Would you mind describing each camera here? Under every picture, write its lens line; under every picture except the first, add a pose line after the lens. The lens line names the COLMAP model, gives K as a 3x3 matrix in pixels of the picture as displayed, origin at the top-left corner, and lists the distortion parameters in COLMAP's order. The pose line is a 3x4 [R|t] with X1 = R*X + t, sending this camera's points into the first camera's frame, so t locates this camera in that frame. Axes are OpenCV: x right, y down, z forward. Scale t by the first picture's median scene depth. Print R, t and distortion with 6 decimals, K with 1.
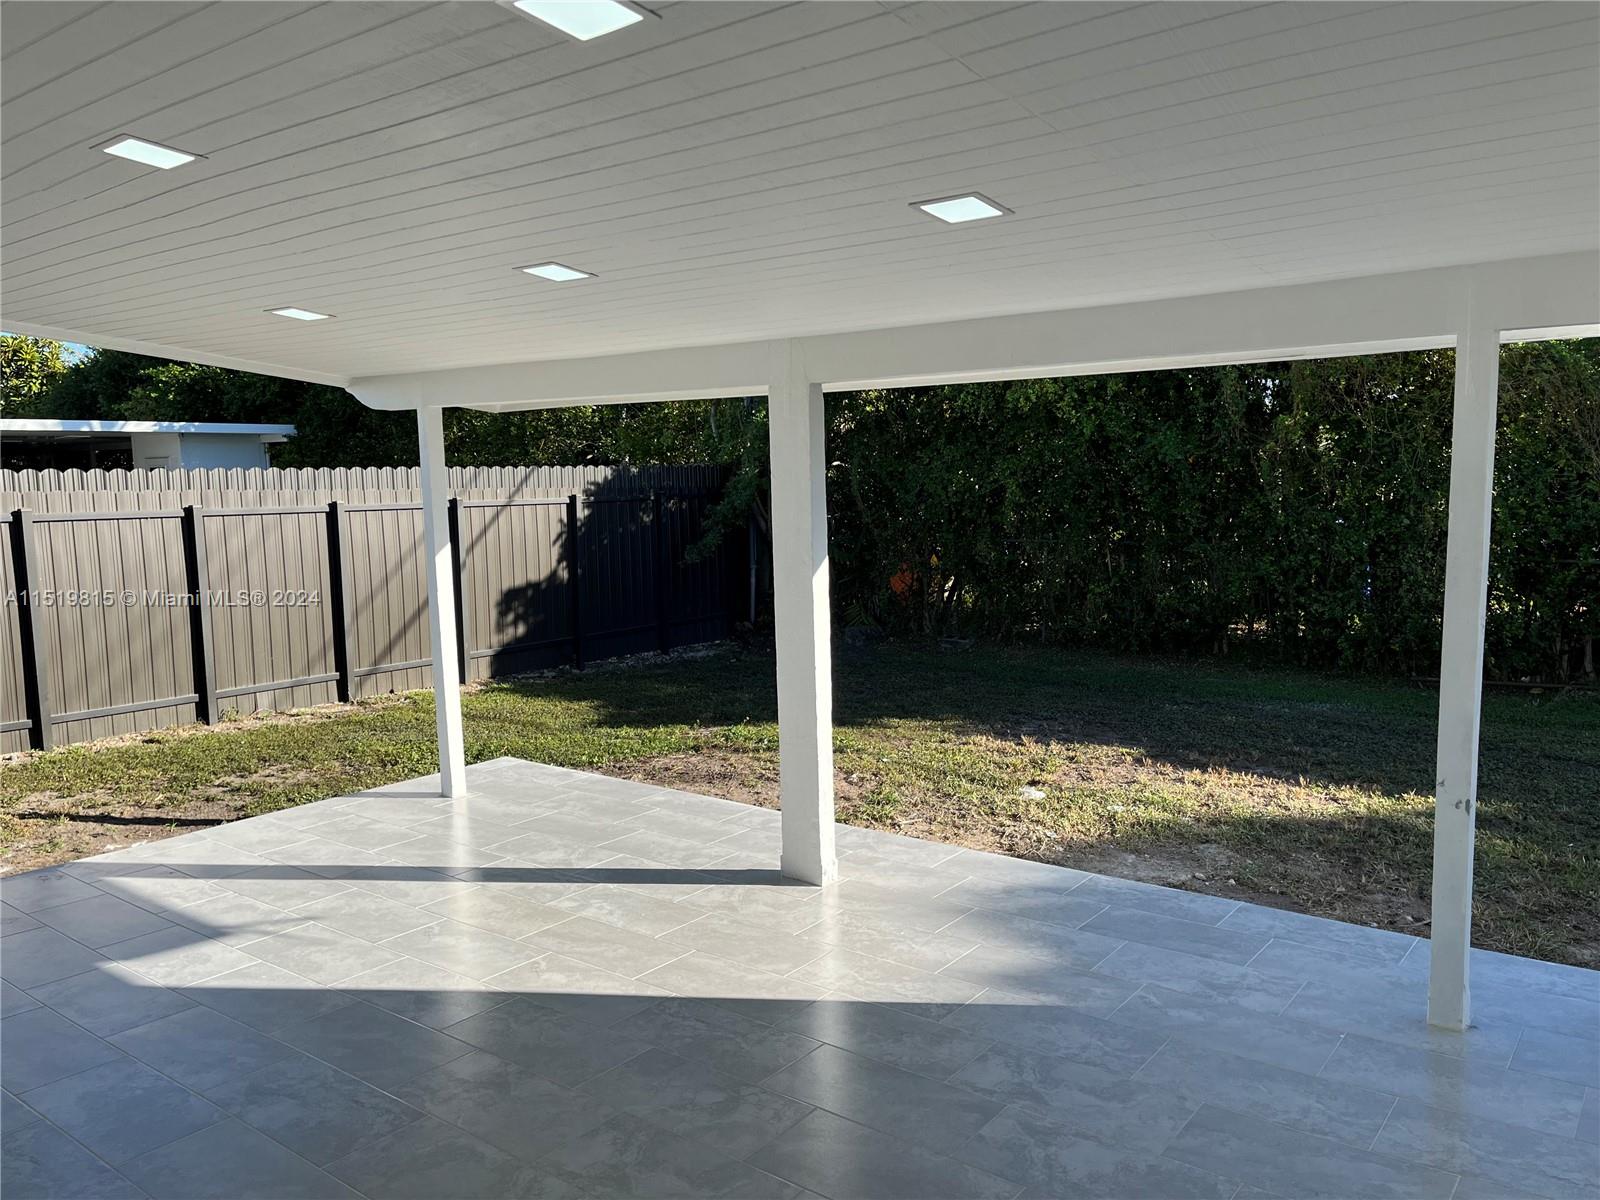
lens RADIAL K [[1190.3, 0, 805.8], [0, 1190.3, 604.5], [0, 0, 1]] dist [0.057504, -0.061490]
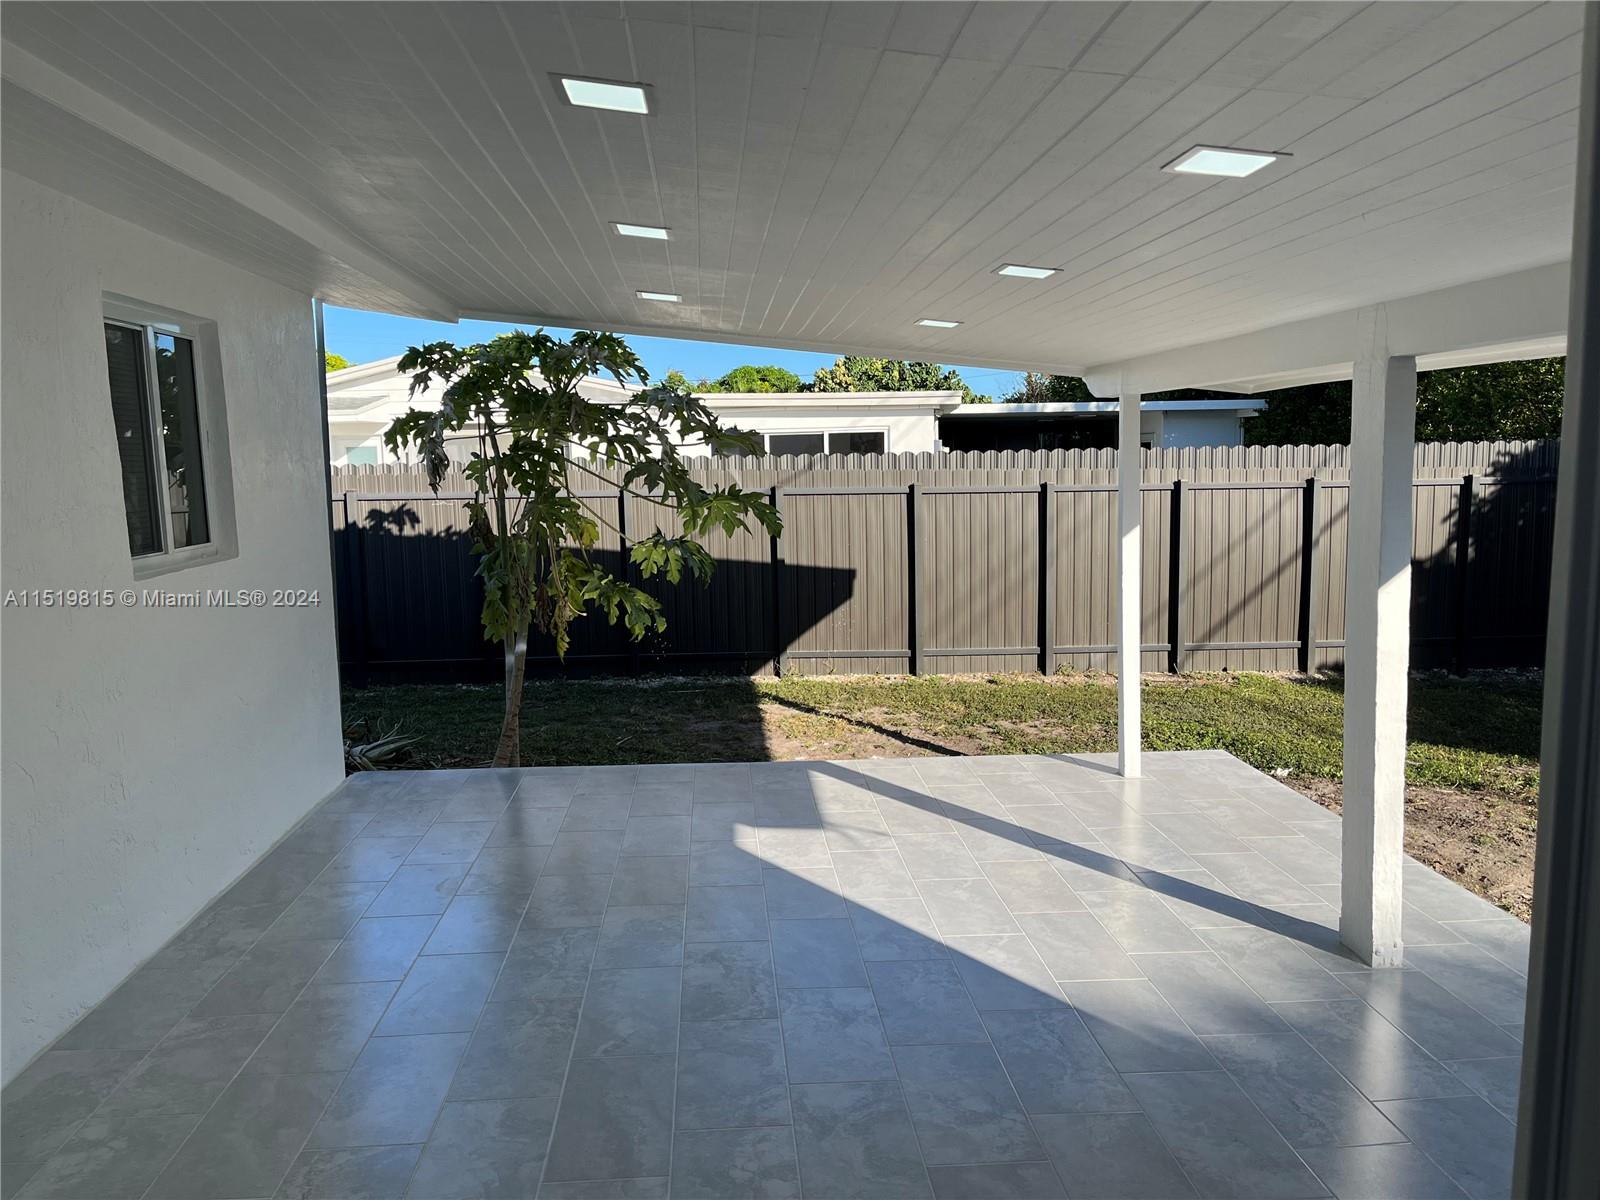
lens RADIAL K [[1190.3, 0, 810.9], [0, 1190.3, 599.2], [0, 0, 1]] dist [0.057504, -0.061490]
pose [[0.665337, 0.094974, -0.740477, 0.255952], [-0.078977, 0.995263, 0.056690, -0.024910], [0.742354, 0.020763, 0.669686, 0.109446]]
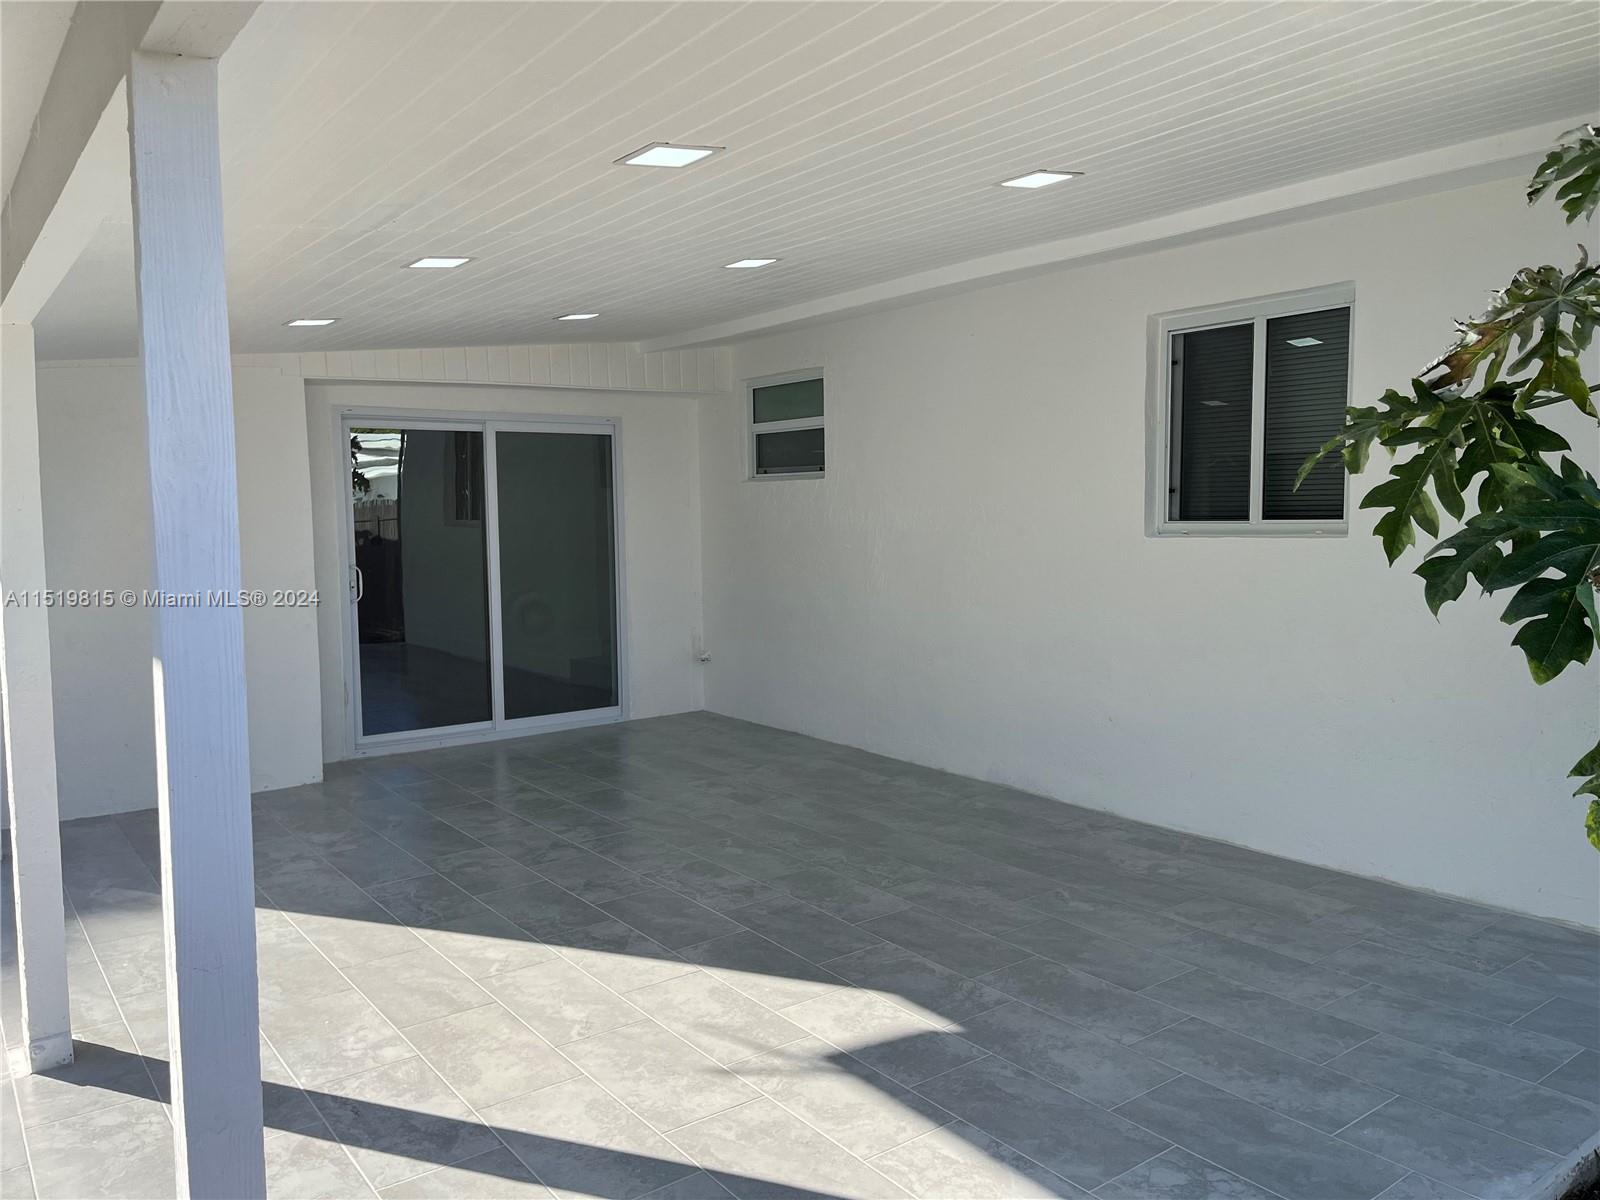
lens RADIAL K [[1190.3, 0, 807.9], [0, 1190.3, 596.1], [0, 0, 1]] dist [0.057504, -0.061490]
pose [[-0.960886, 0.010720, 0.276737, -0.456902], [0.063007, 0.981509, 0.180750, -0.093998], [-0.269682, 0.191117, -0.943793, 1.114993]]
